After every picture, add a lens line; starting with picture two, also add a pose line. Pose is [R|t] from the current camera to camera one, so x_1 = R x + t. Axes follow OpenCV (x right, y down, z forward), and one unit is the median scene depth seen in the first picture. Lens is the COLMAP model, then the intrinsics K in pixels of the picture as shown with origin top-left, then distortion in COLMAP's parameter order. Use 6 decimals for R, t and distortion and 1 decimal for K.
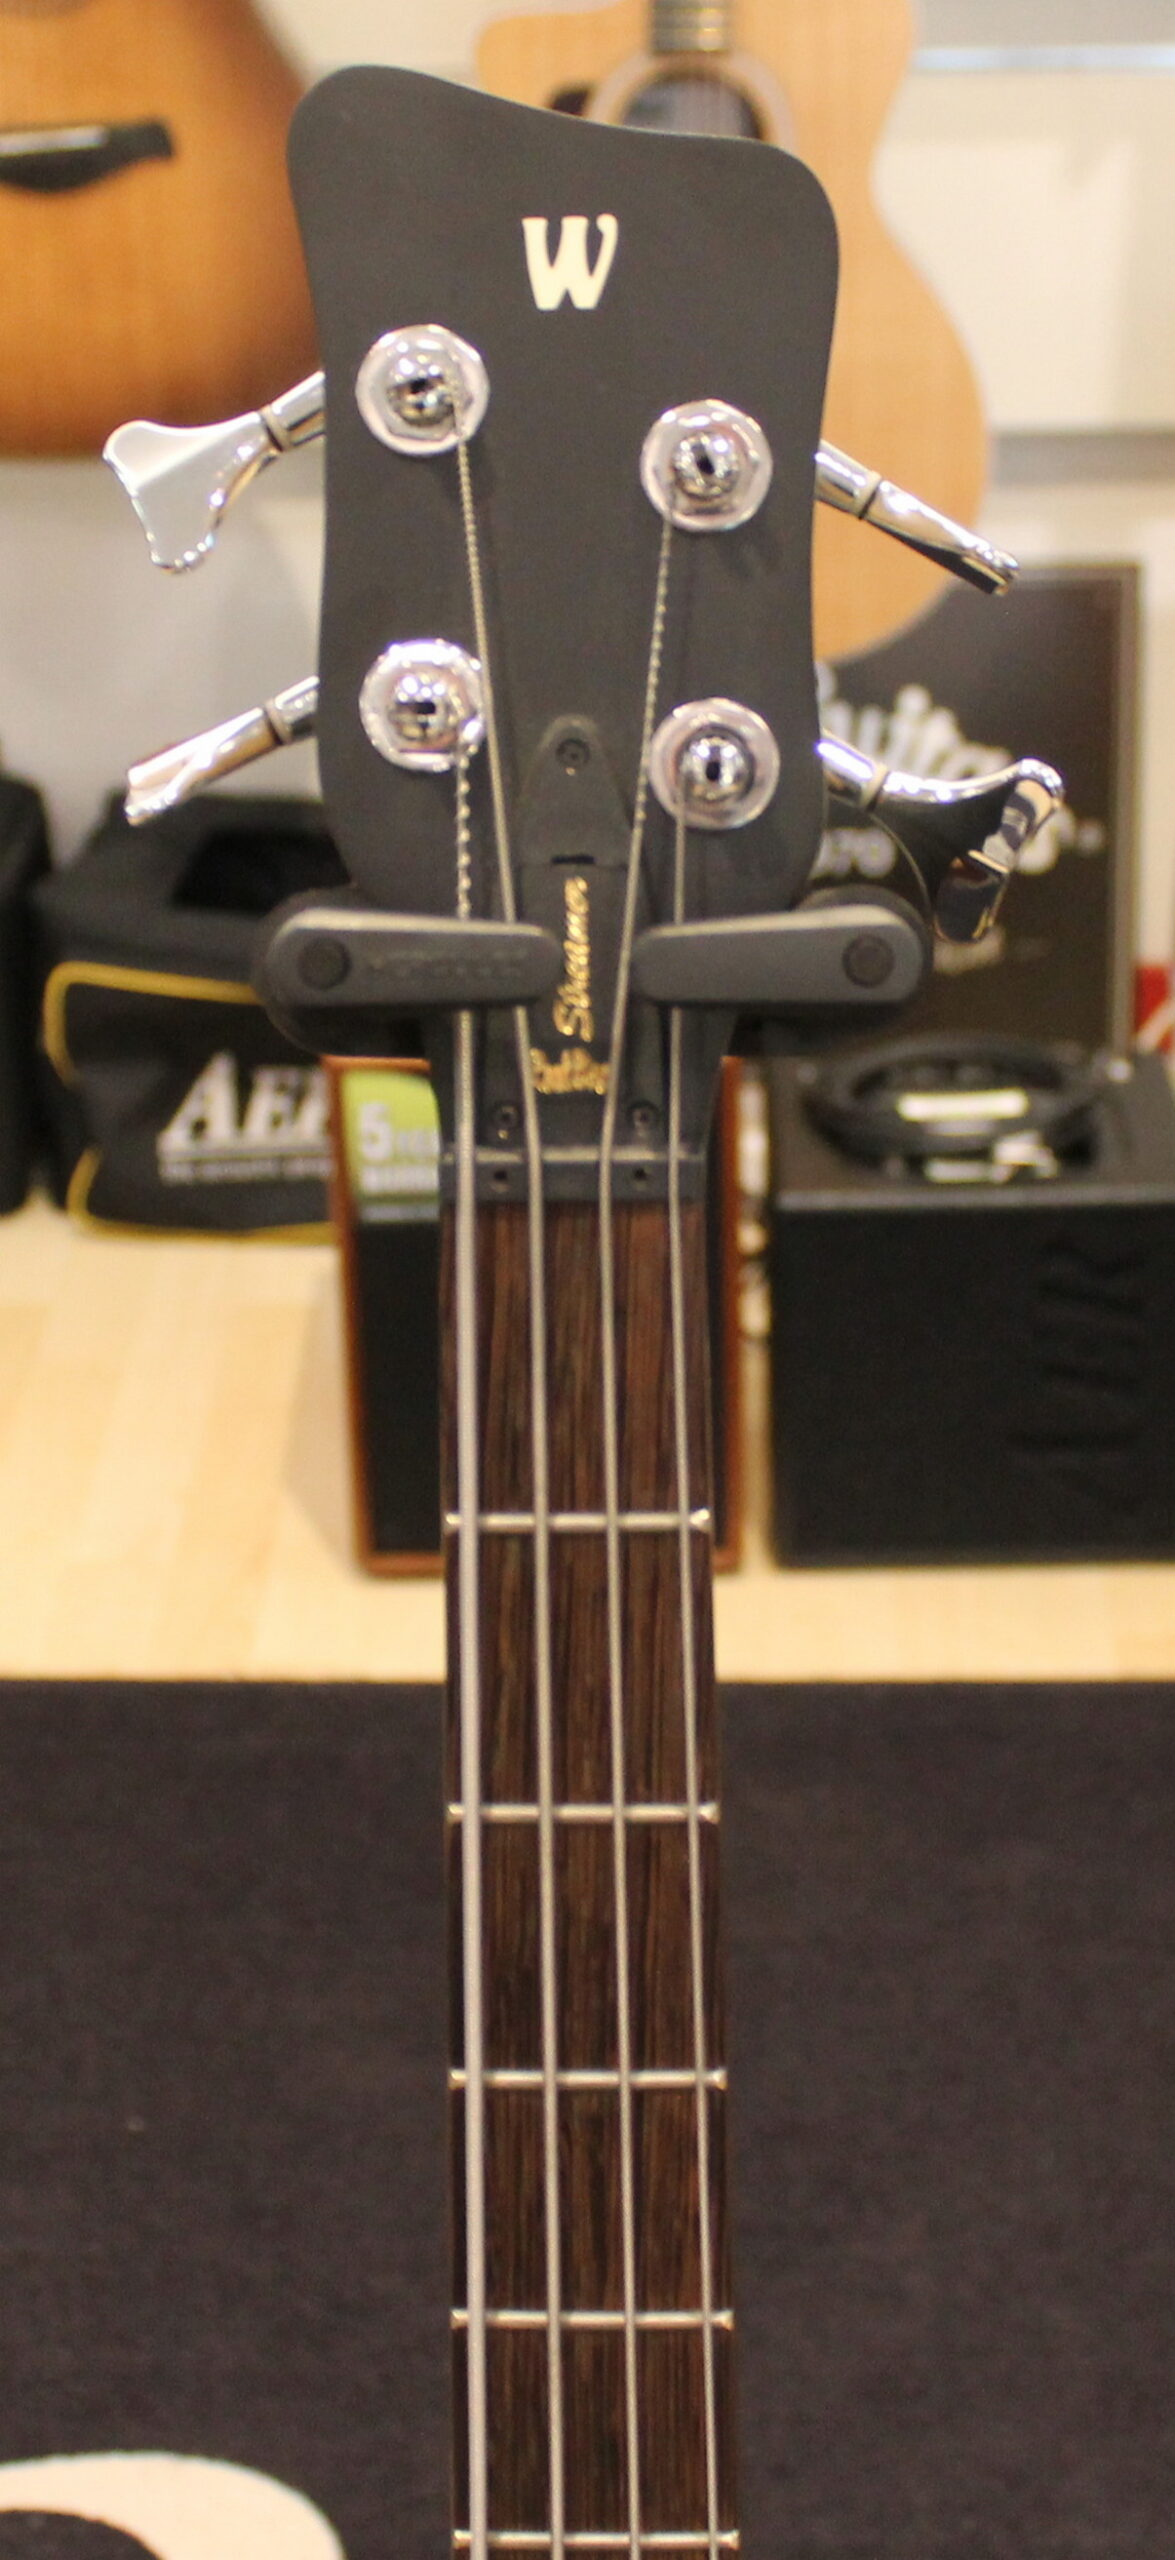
lens RADIAL K [[4216.9, 0, 587.5], [0, 4216.9, 1280.0], [0, 0, 1]] dist [-0.119105, 0.038290]
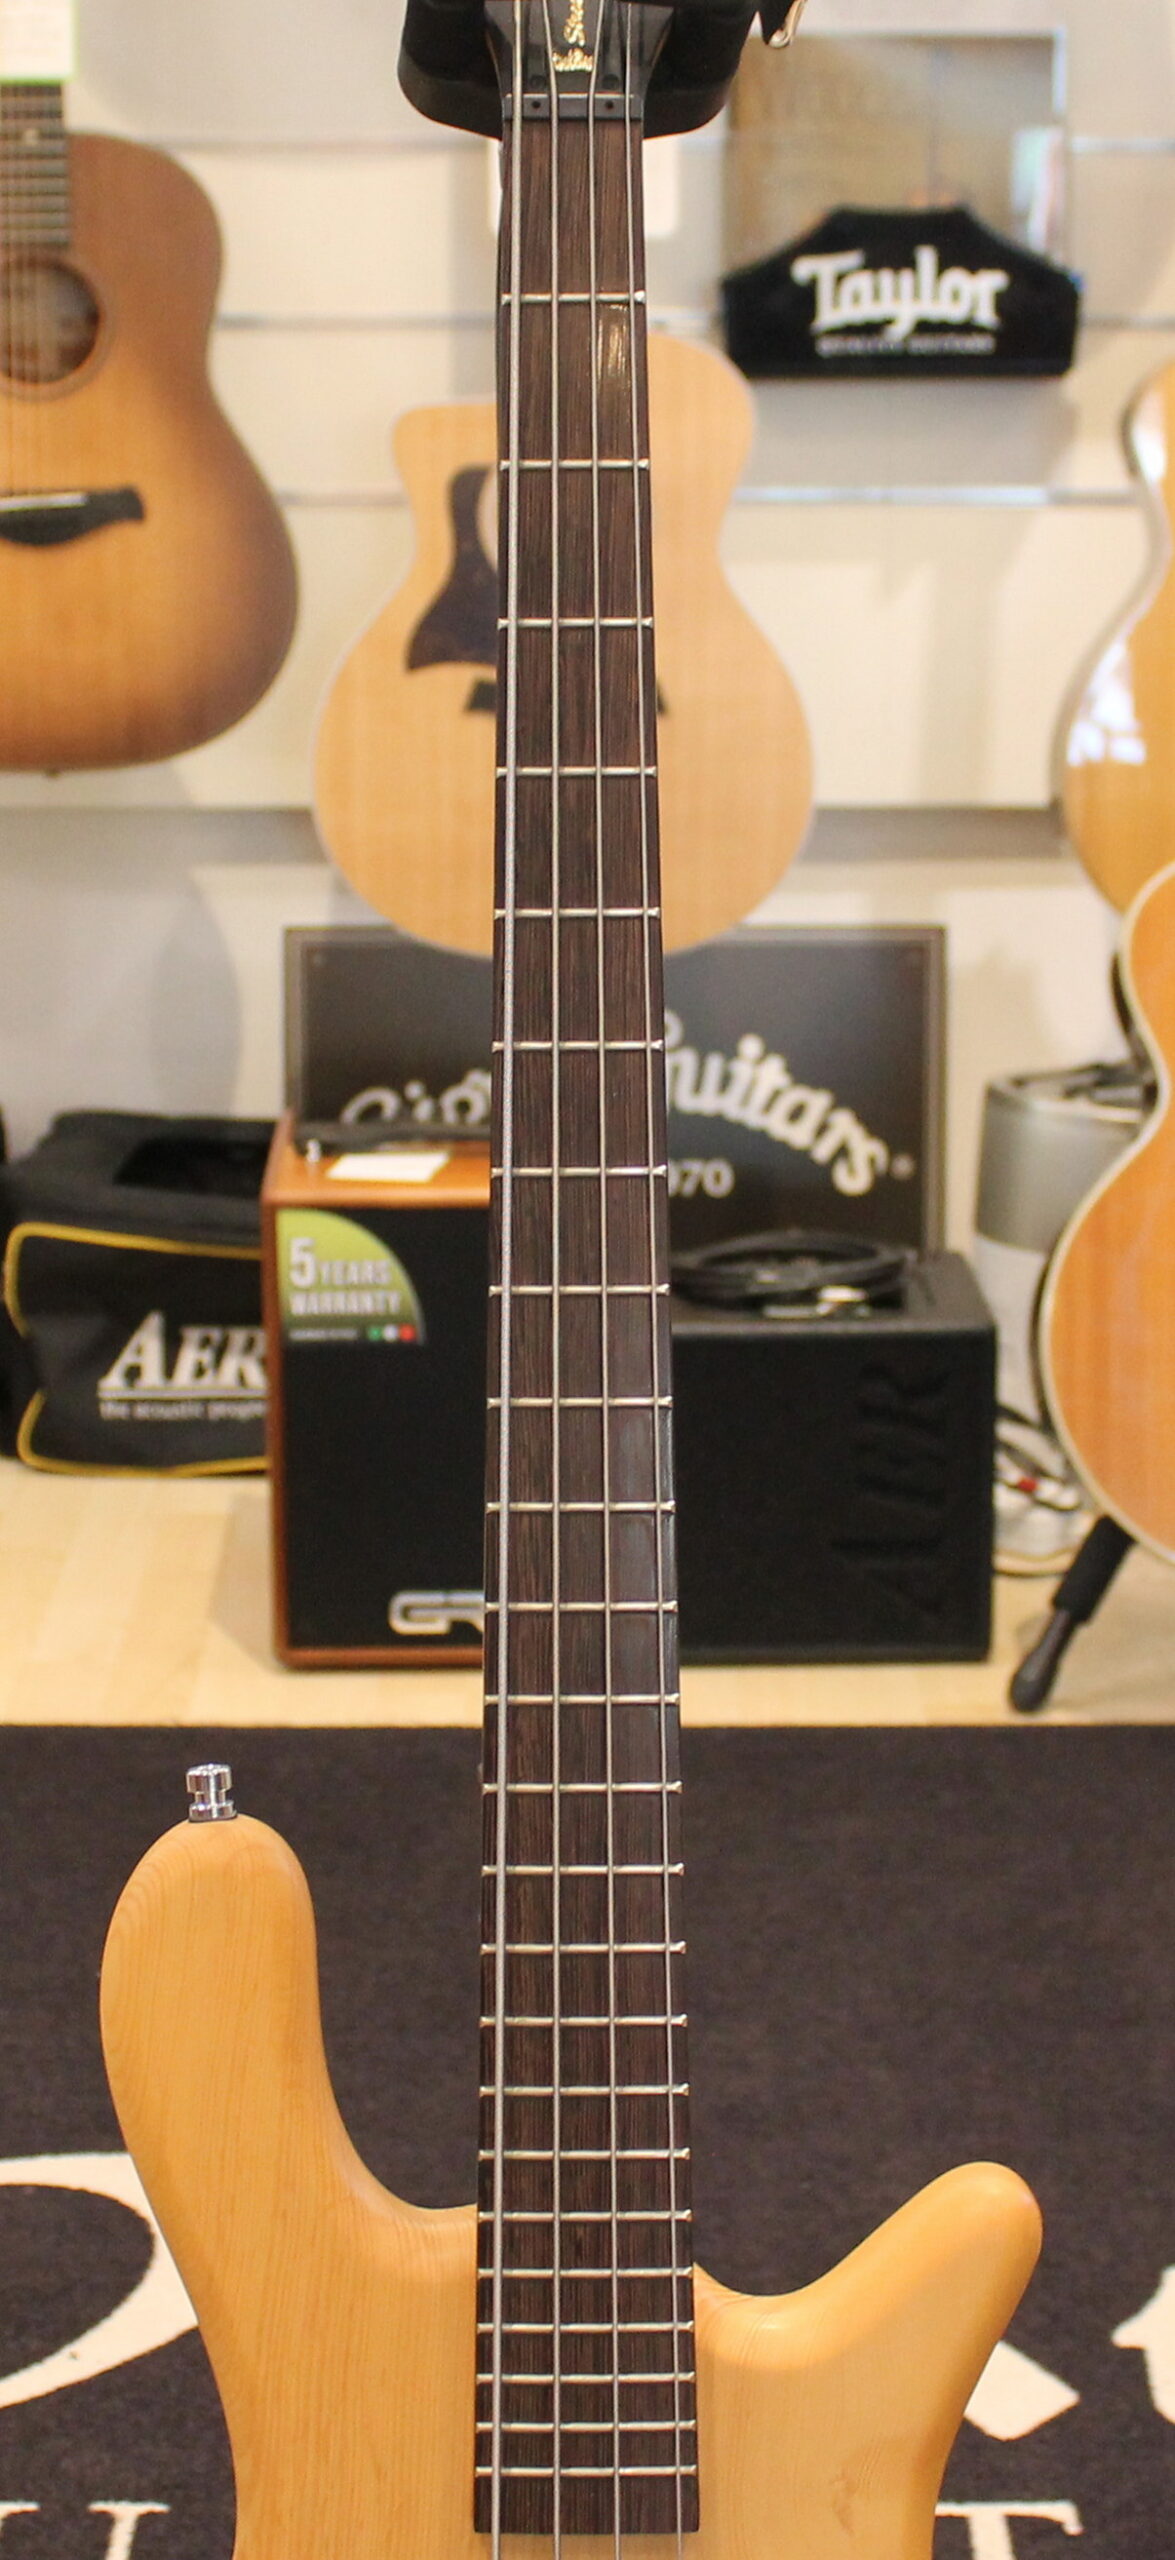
lens RADIAL K [[4216.9, 0, 587.5], [0, 4216.9, 1280.0], [0, 0, 1]] dist [-0.119105, 0.038290]
pose [[0.999228, 0.010983, 0.037709, -0.014099], [-0.003537, 0.981369, -0.192102, 0.191863], [-0.039116, 0.191820, 0.980650, -0.167779]]
